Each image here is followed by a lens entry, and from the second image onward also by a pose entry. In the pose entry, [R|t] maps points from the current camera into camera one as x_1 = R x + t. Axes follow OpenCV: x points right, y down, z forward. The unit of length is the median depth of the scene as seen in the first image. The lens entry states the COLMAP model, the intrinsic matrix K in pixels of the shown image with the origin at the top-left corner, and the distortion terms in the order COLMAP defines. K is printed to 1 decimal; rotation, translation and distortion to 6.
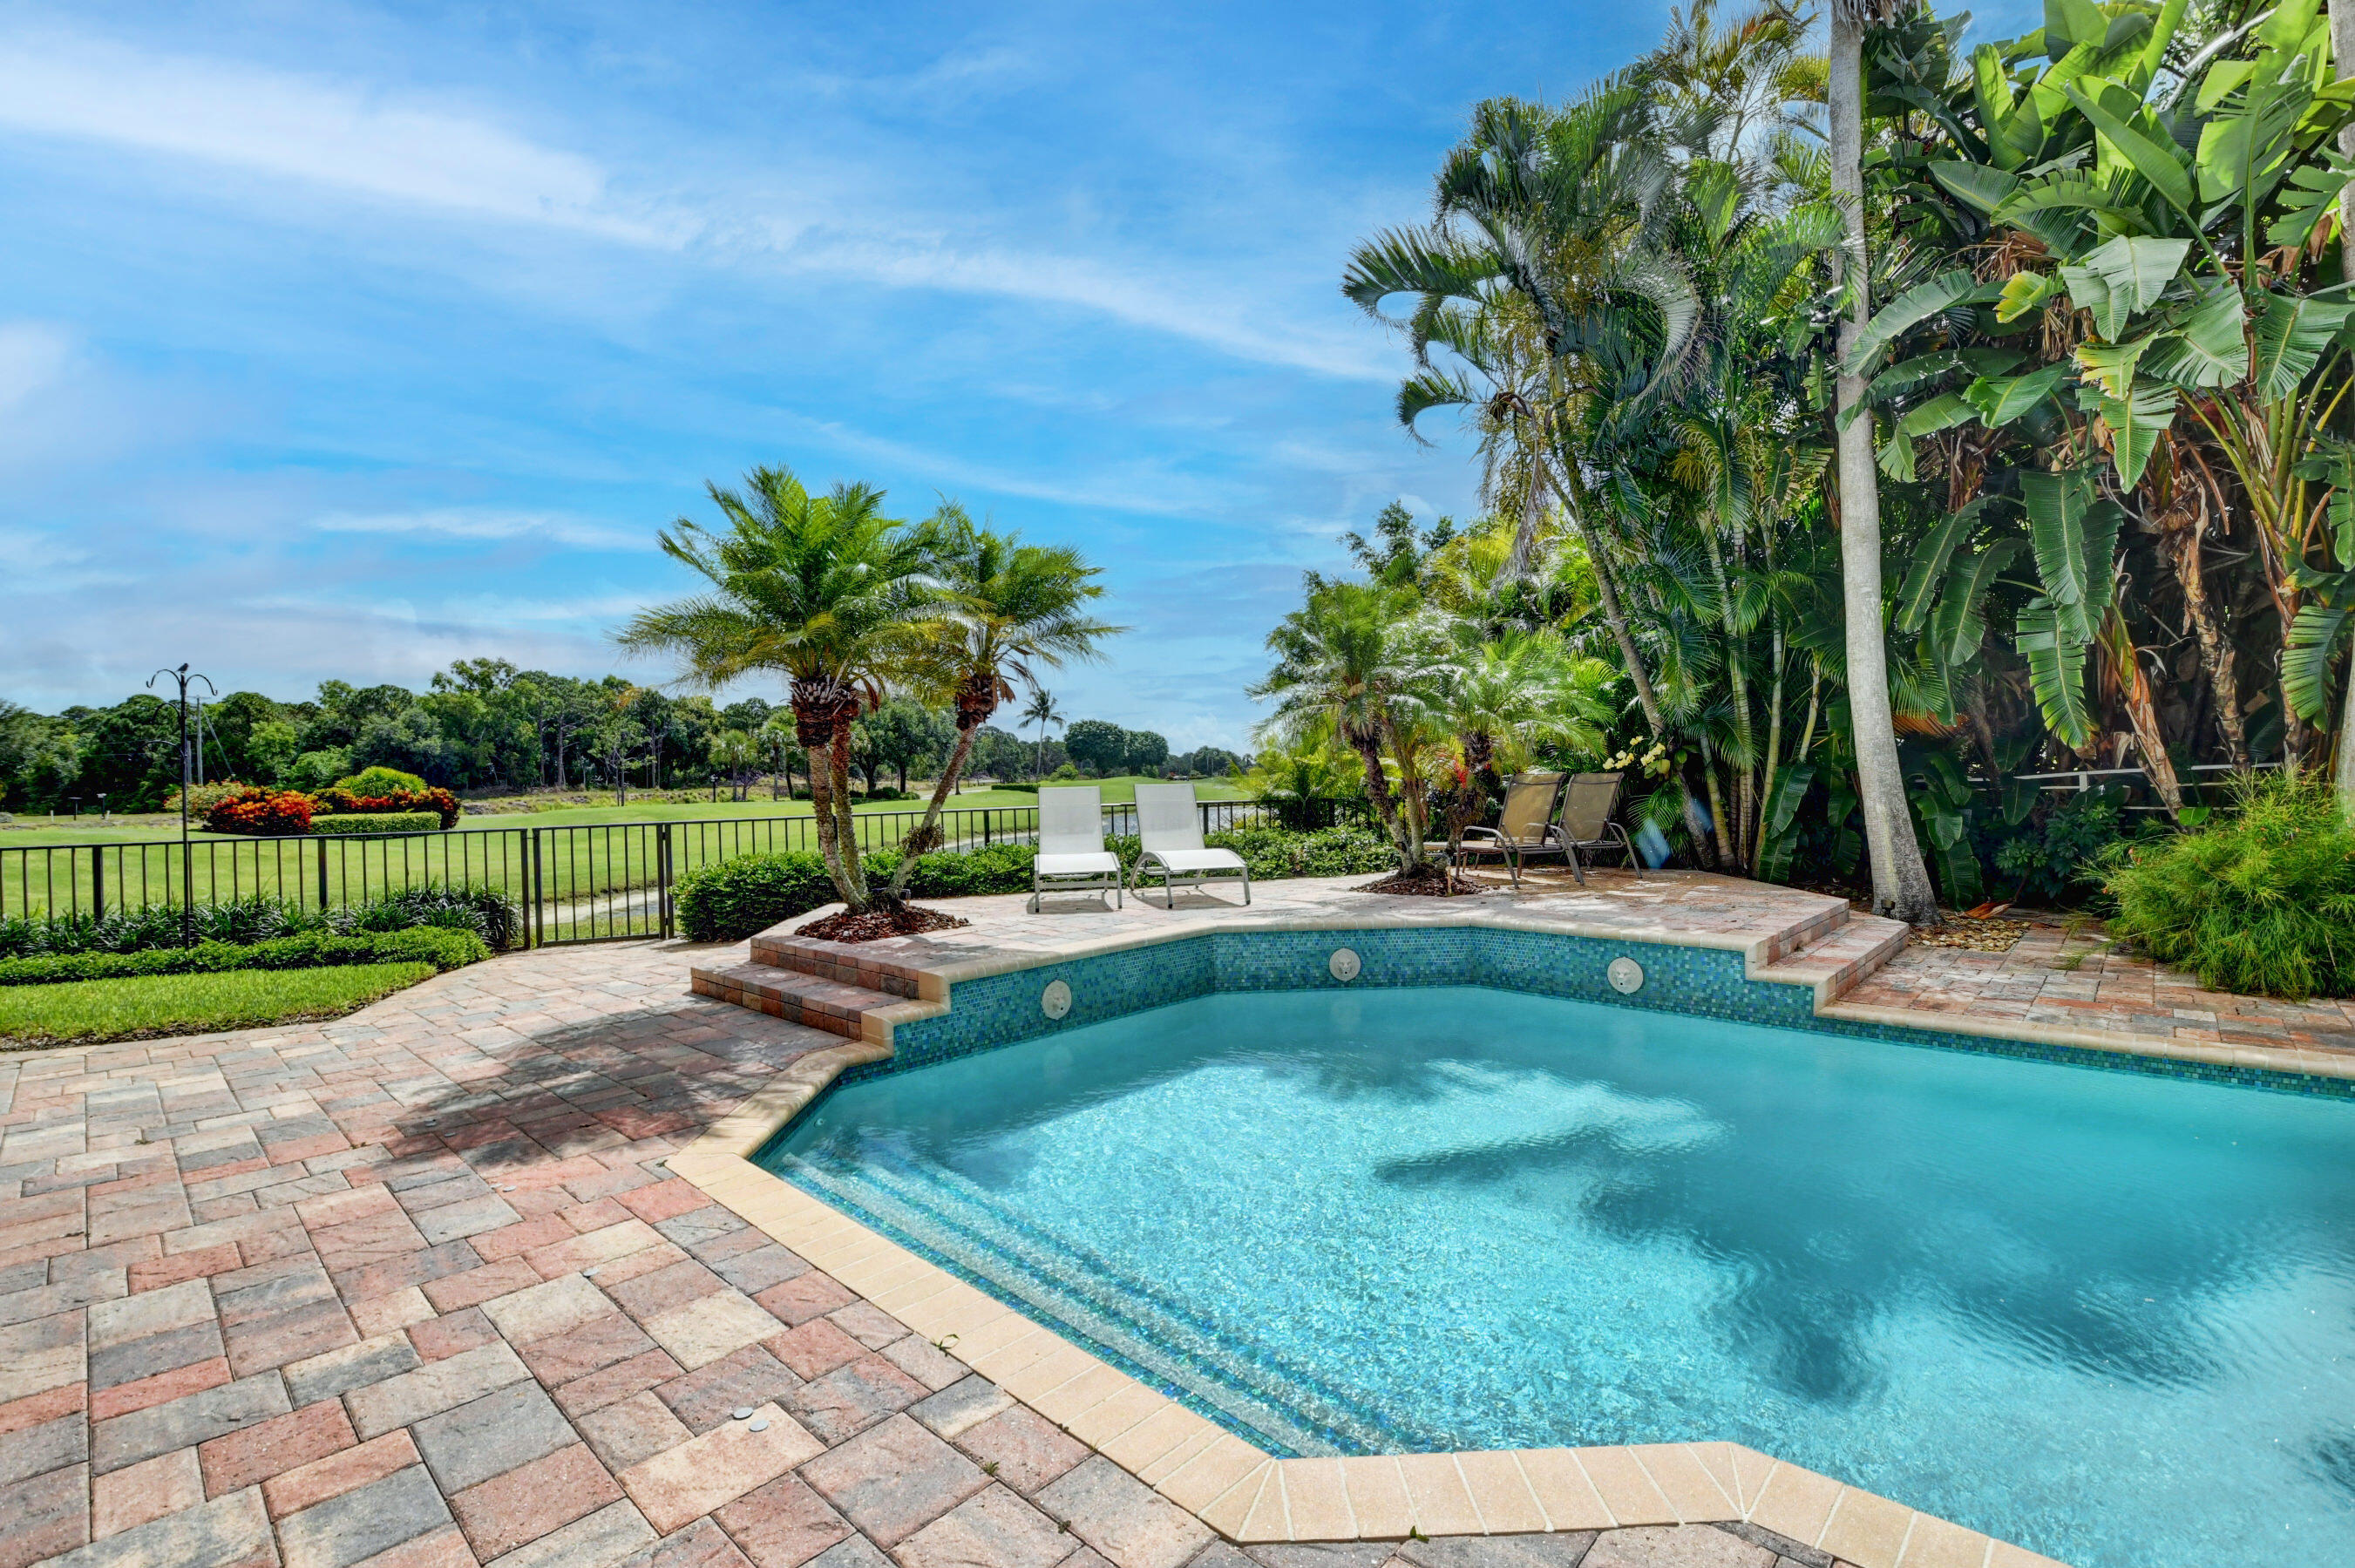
lens RADIAL K [[1029.1, 0, 1166.6], [0, 1029.1, 773.9], [0, 0, 1]] dist [-0.022132, -0.007026]
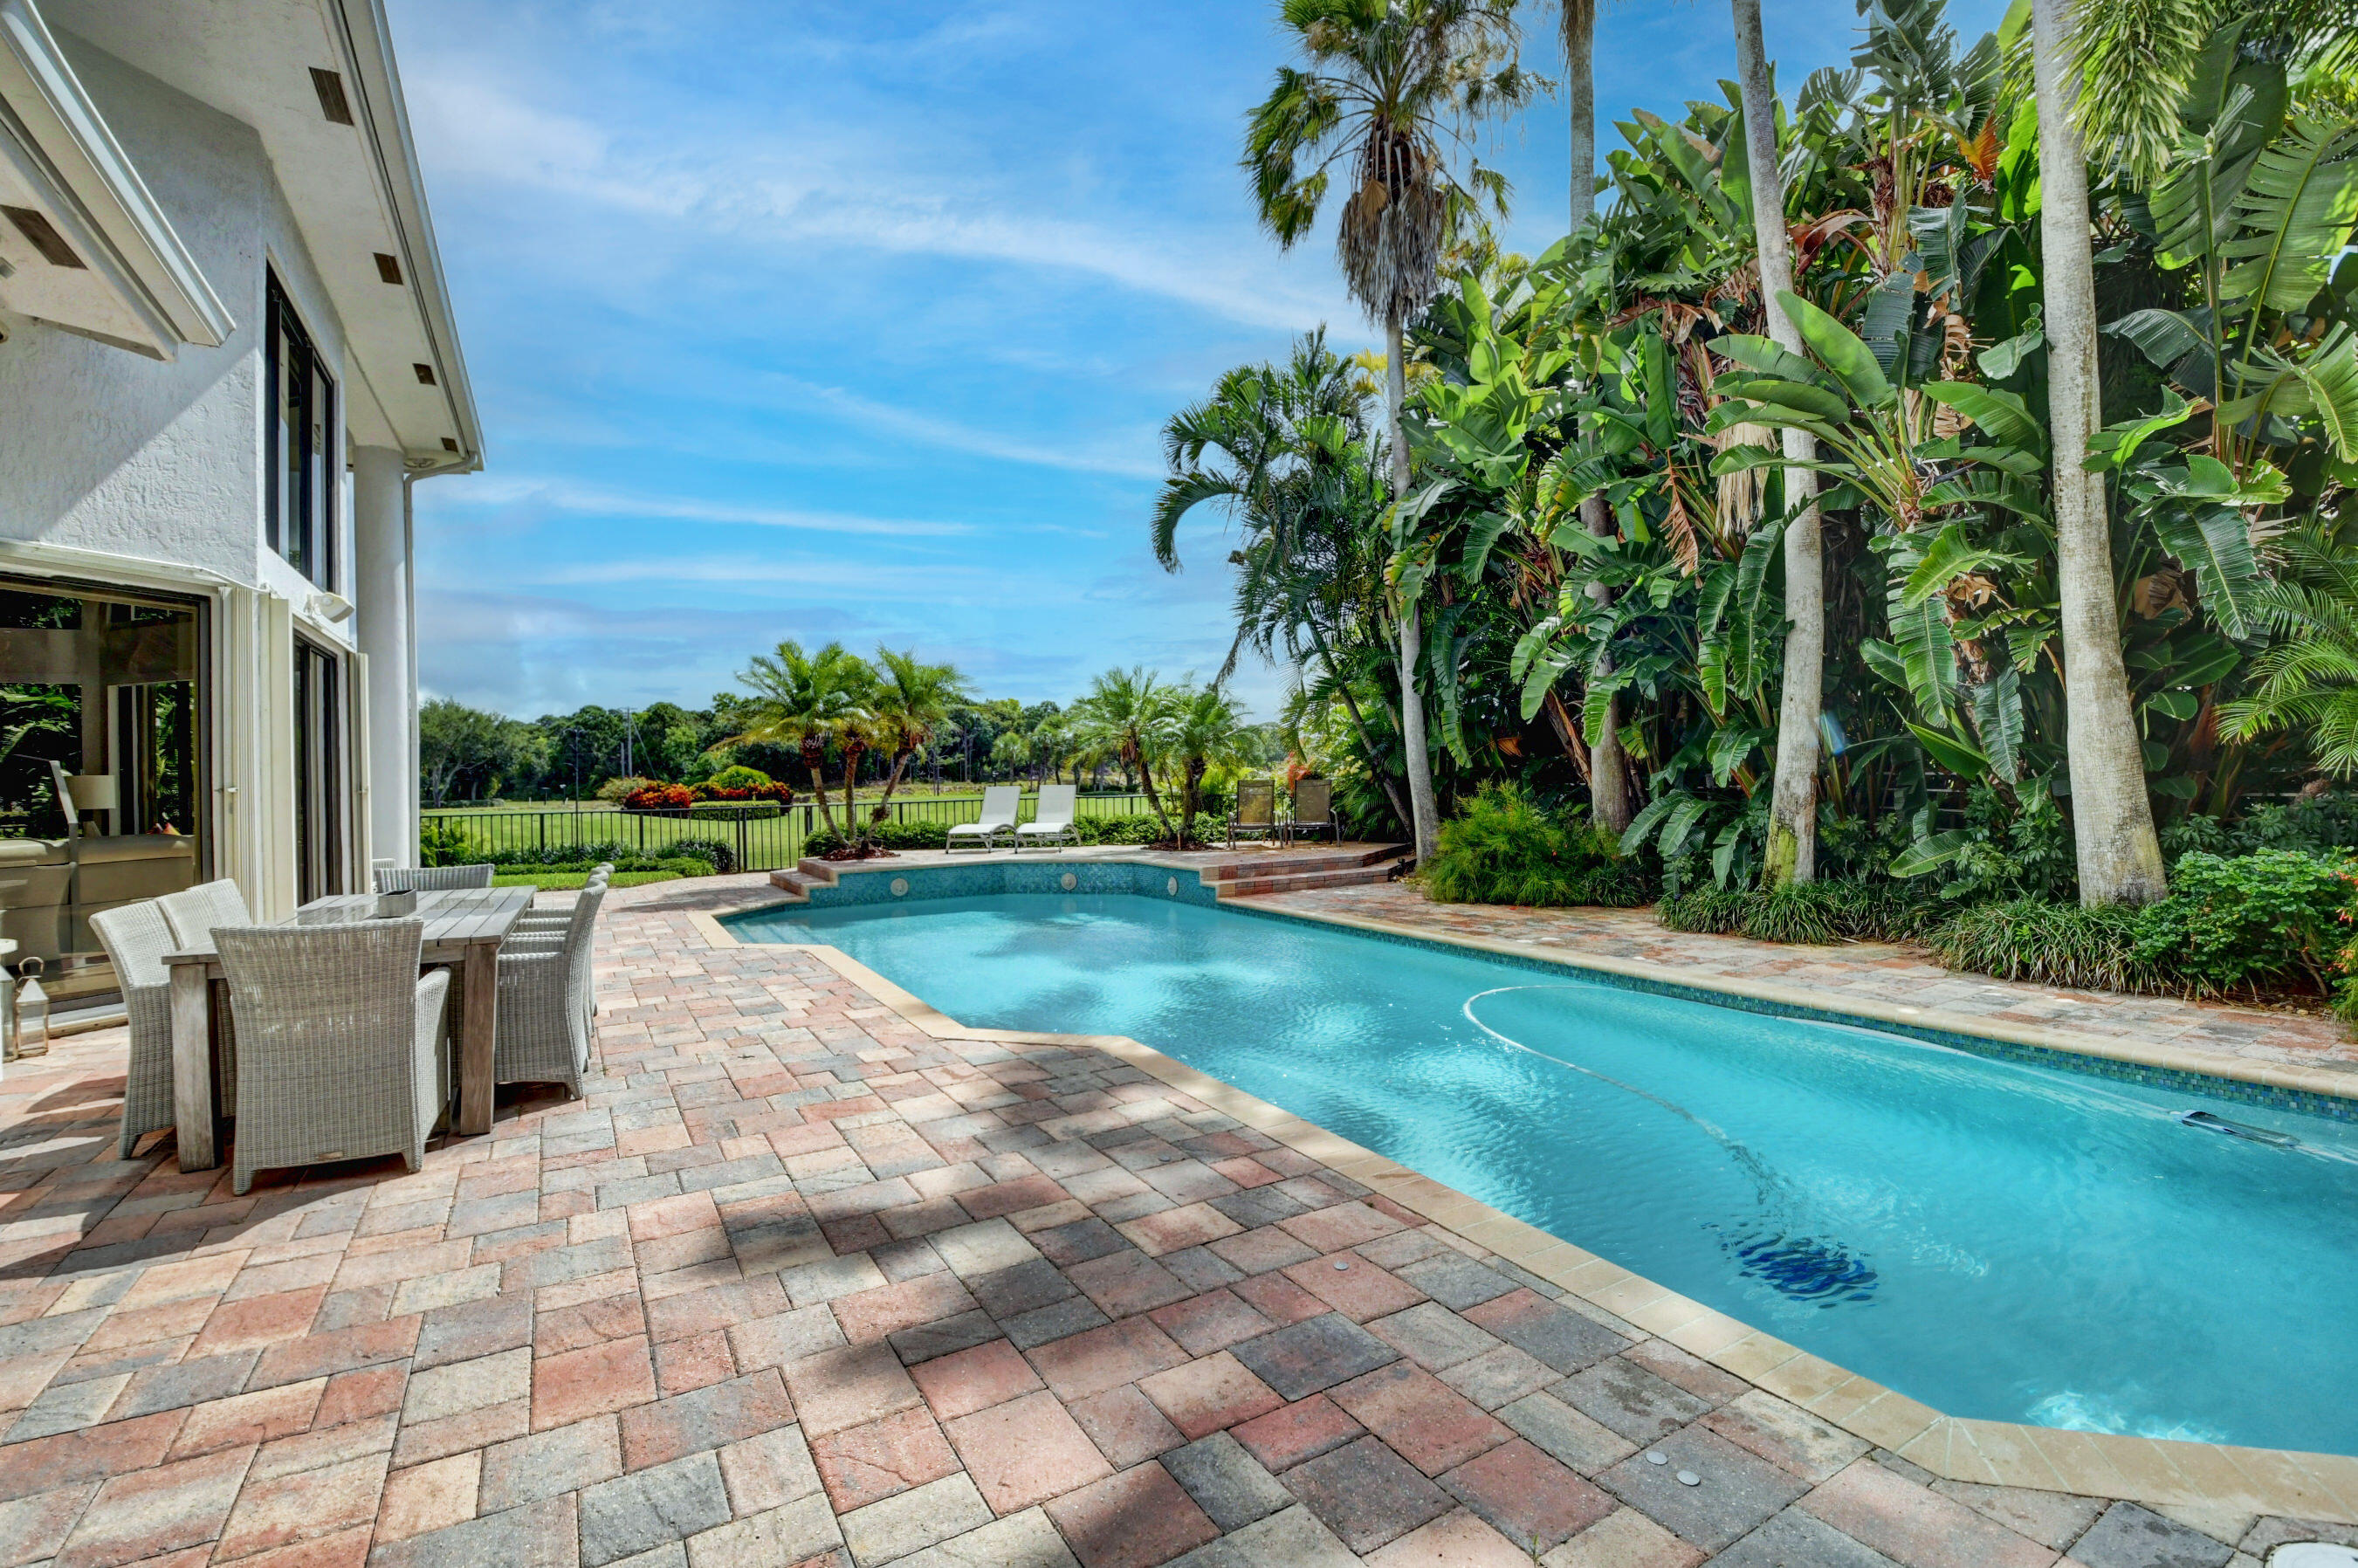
lens RADIAL K [[999.8, 0, 1169.8], [0, 999.8, 782.9], [0, 0, 1]] dist [-0.002232, -0.029472]
pose [[0.962681, 0.003947, -0.270611, 0.119665], [-0.000054, 0.999896, 0.014391, -0.003460], [0.270640, -0.013840, 0.962581, -0.102726]]
